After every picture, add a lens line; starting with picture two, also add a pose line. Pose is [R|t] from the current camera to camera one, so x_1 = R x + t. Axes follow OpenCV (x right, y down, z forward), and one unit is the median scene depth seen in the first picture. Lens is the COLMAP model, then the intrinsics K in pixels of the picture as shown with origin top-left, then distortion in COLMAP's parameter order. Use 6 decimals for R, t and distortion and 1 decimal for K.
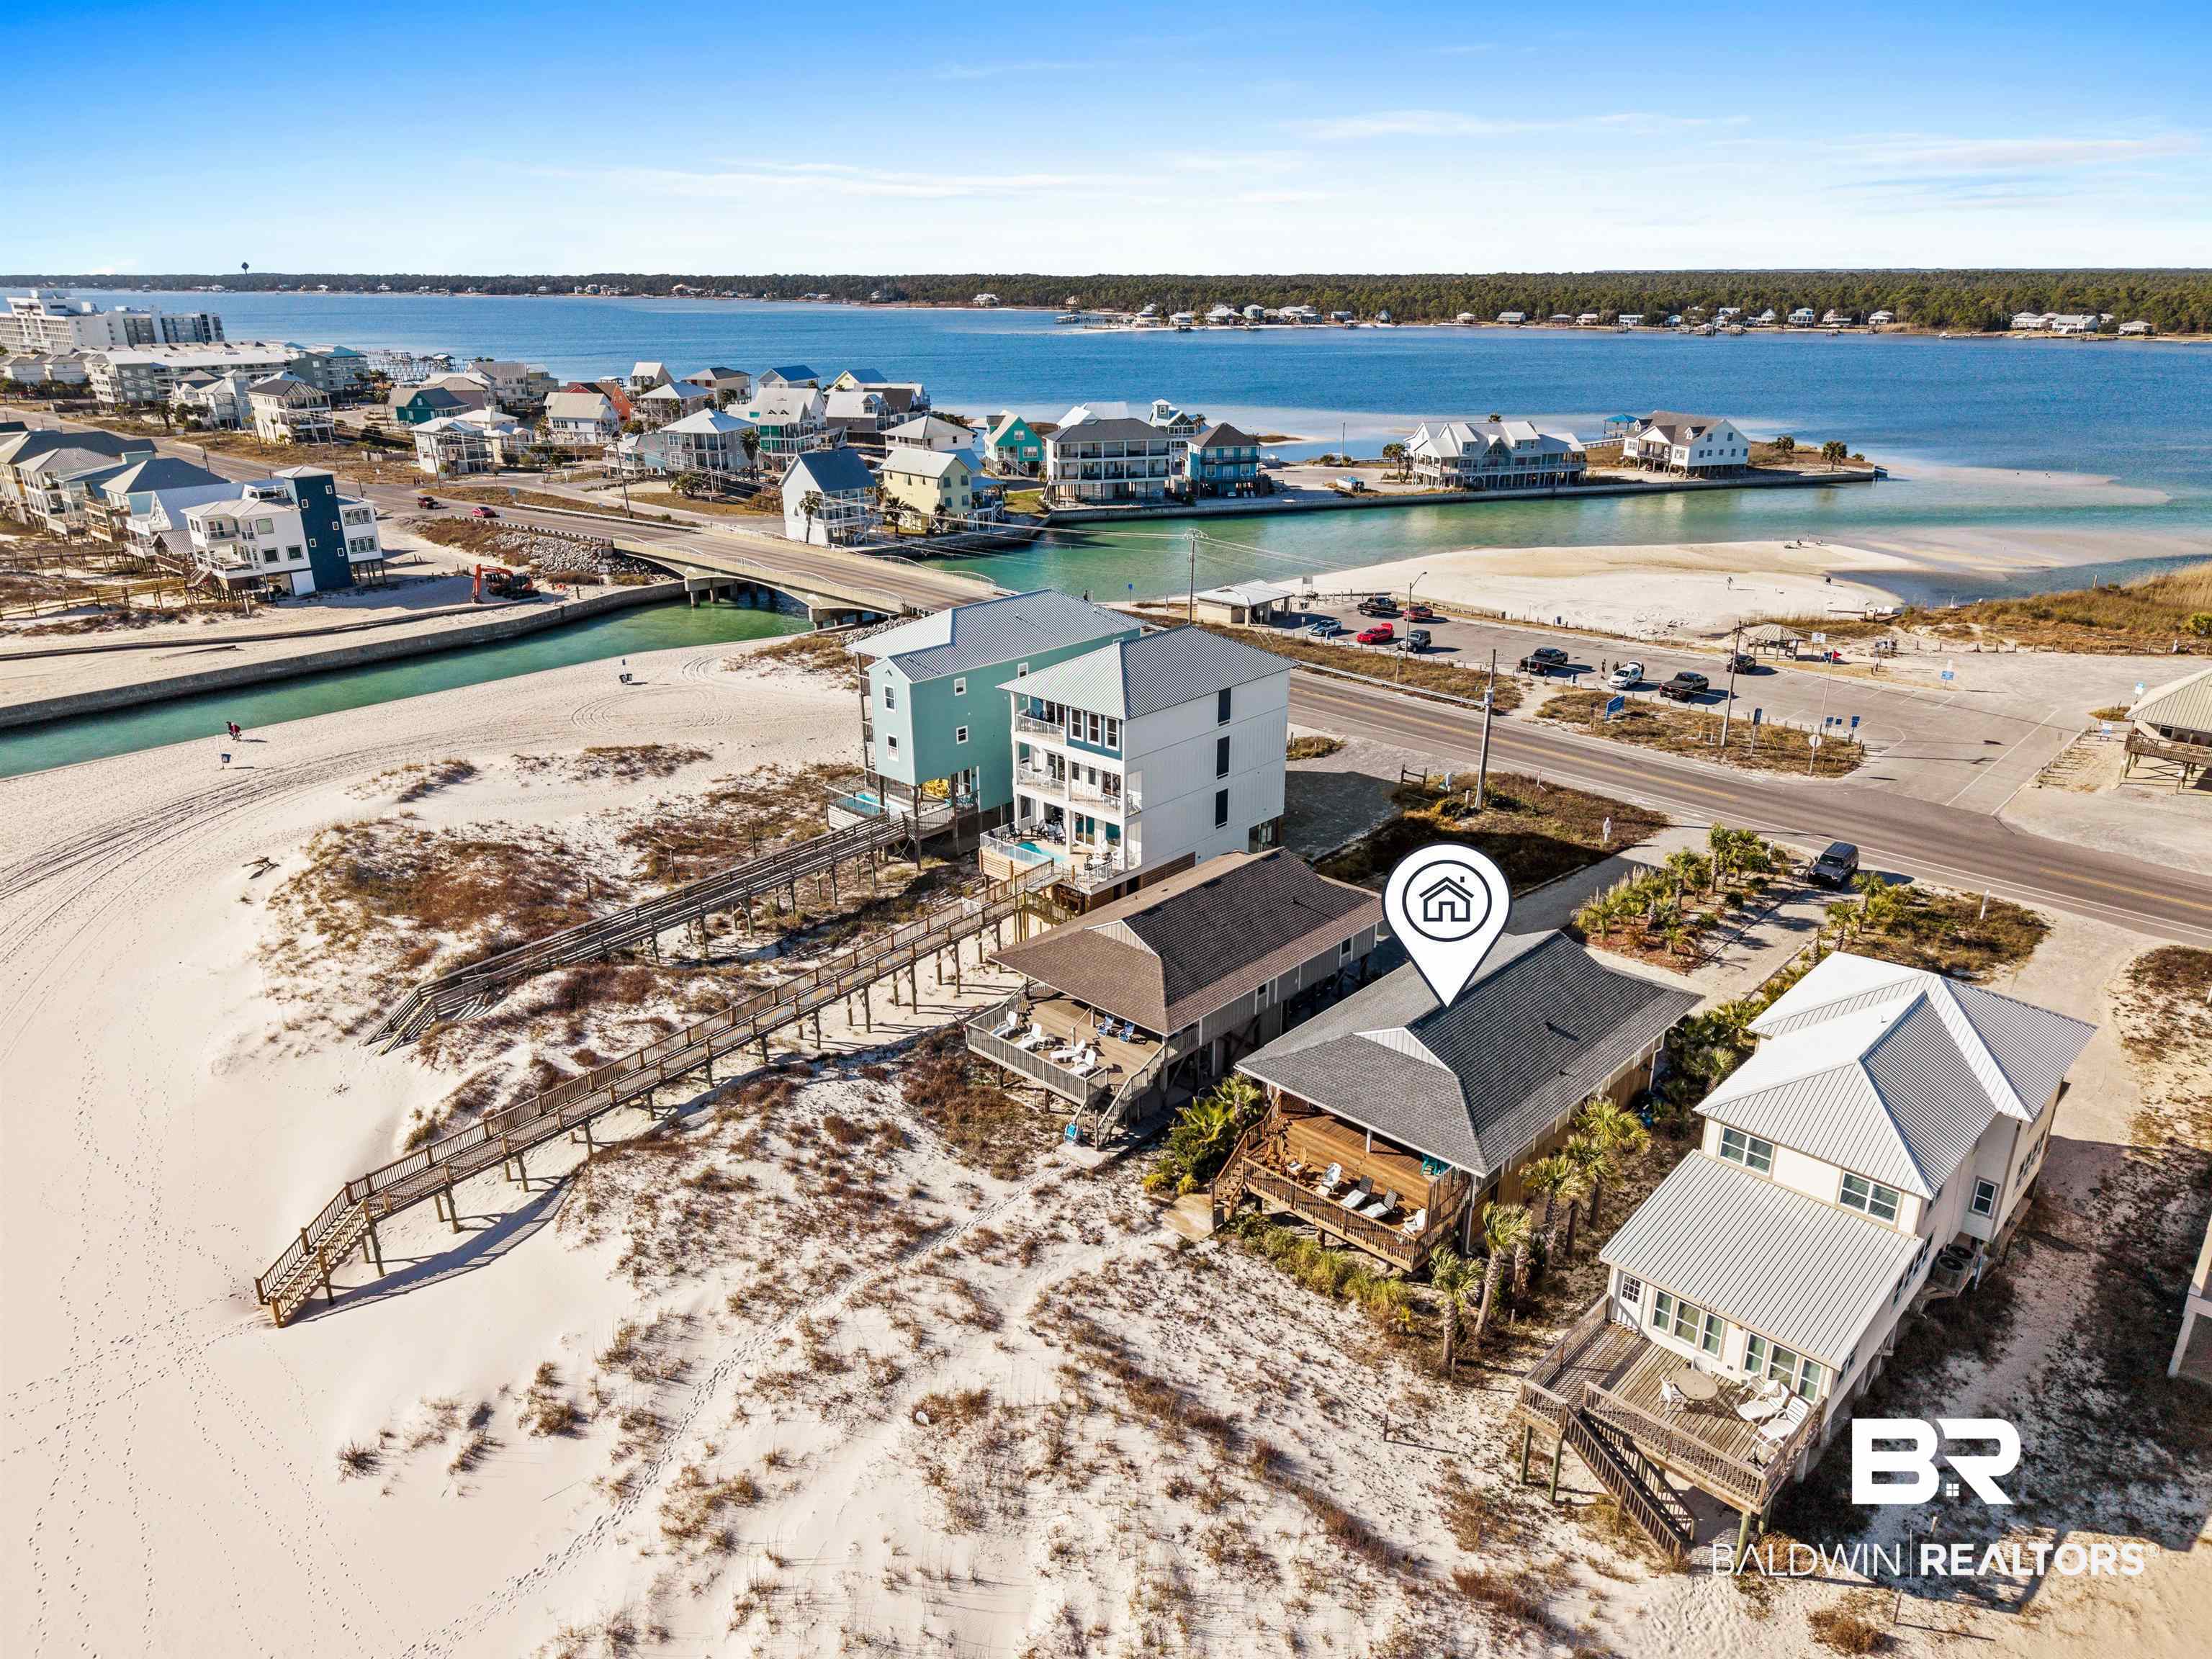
lens RADIAL K [[1472.5, 0, 1106.0], [0, 1472.5, 829.5], [0, 0, 1]] dist [0.072837, -0.100536]
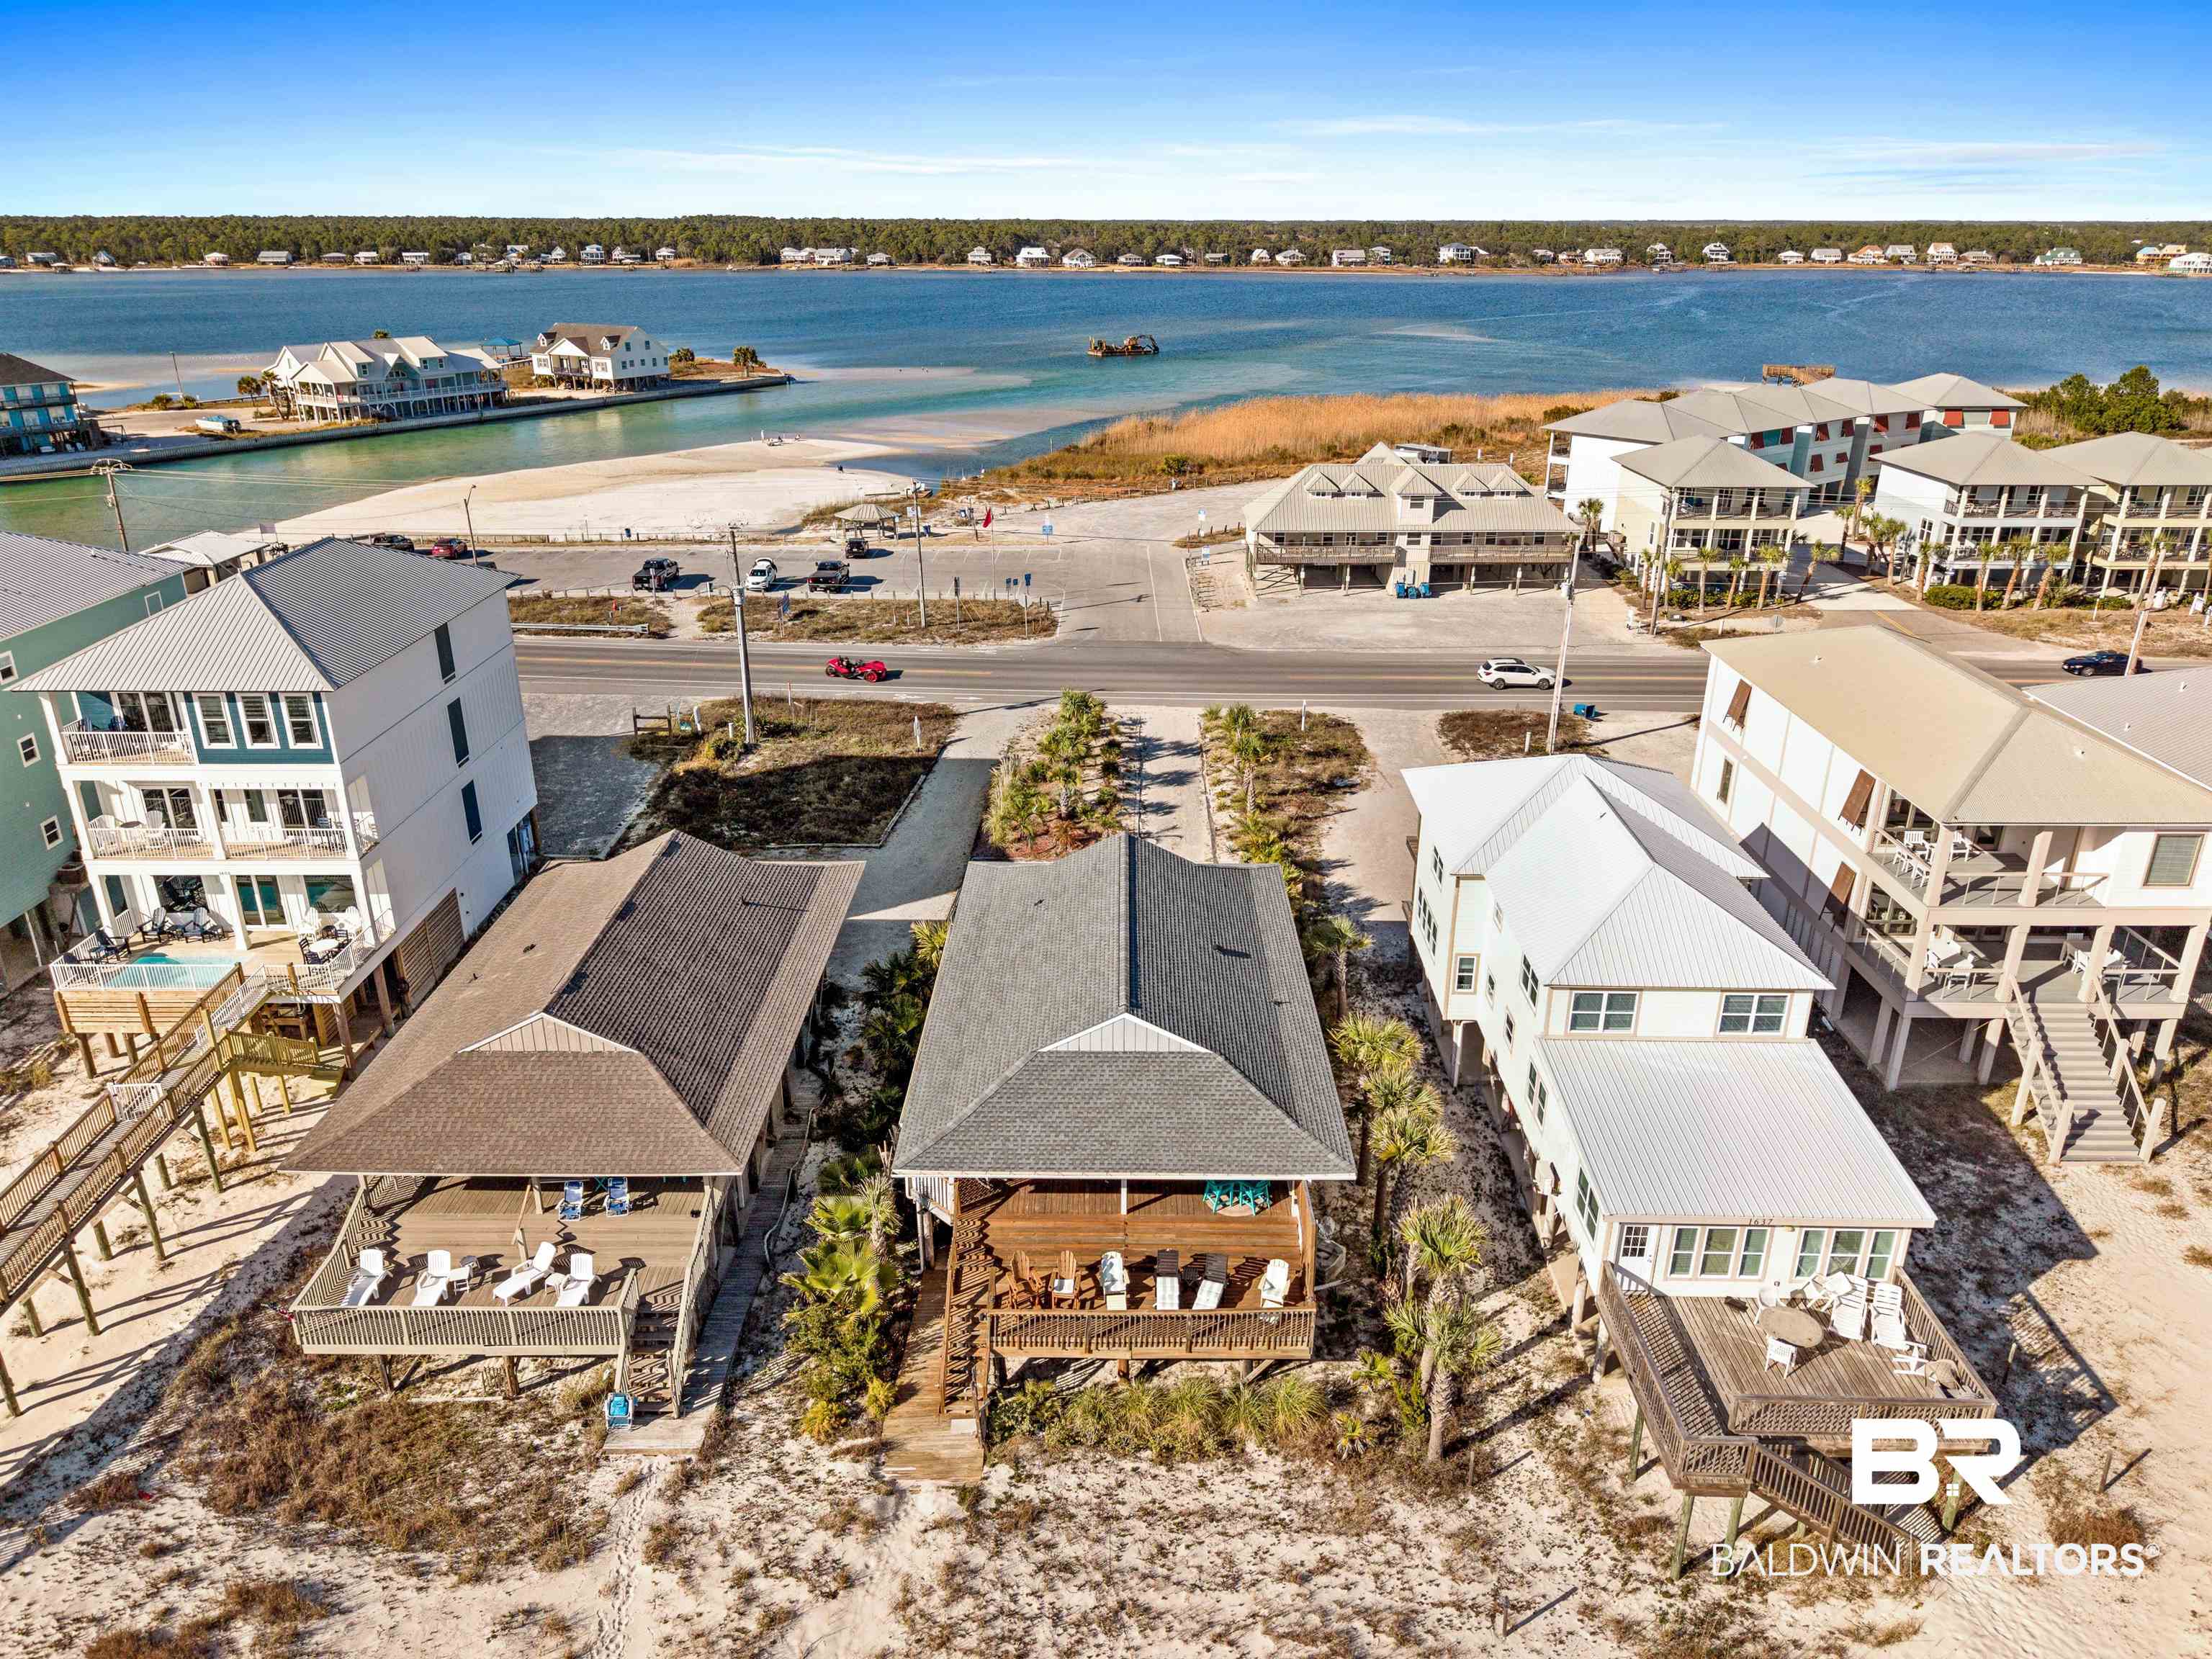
lens RADIAL K [[1495.2, 0, 1112.1], [0, 1495.2, 861.6], [0, 0, 1]] dist [0.021295, -0.025869]
pose [[0.733554, -0.263273, 0.626566, -0.132576], [0.235458, 0.963273, 0.129089, -0.012426], [-0.637540, 0.052837, 0.768603, 0.326383]]
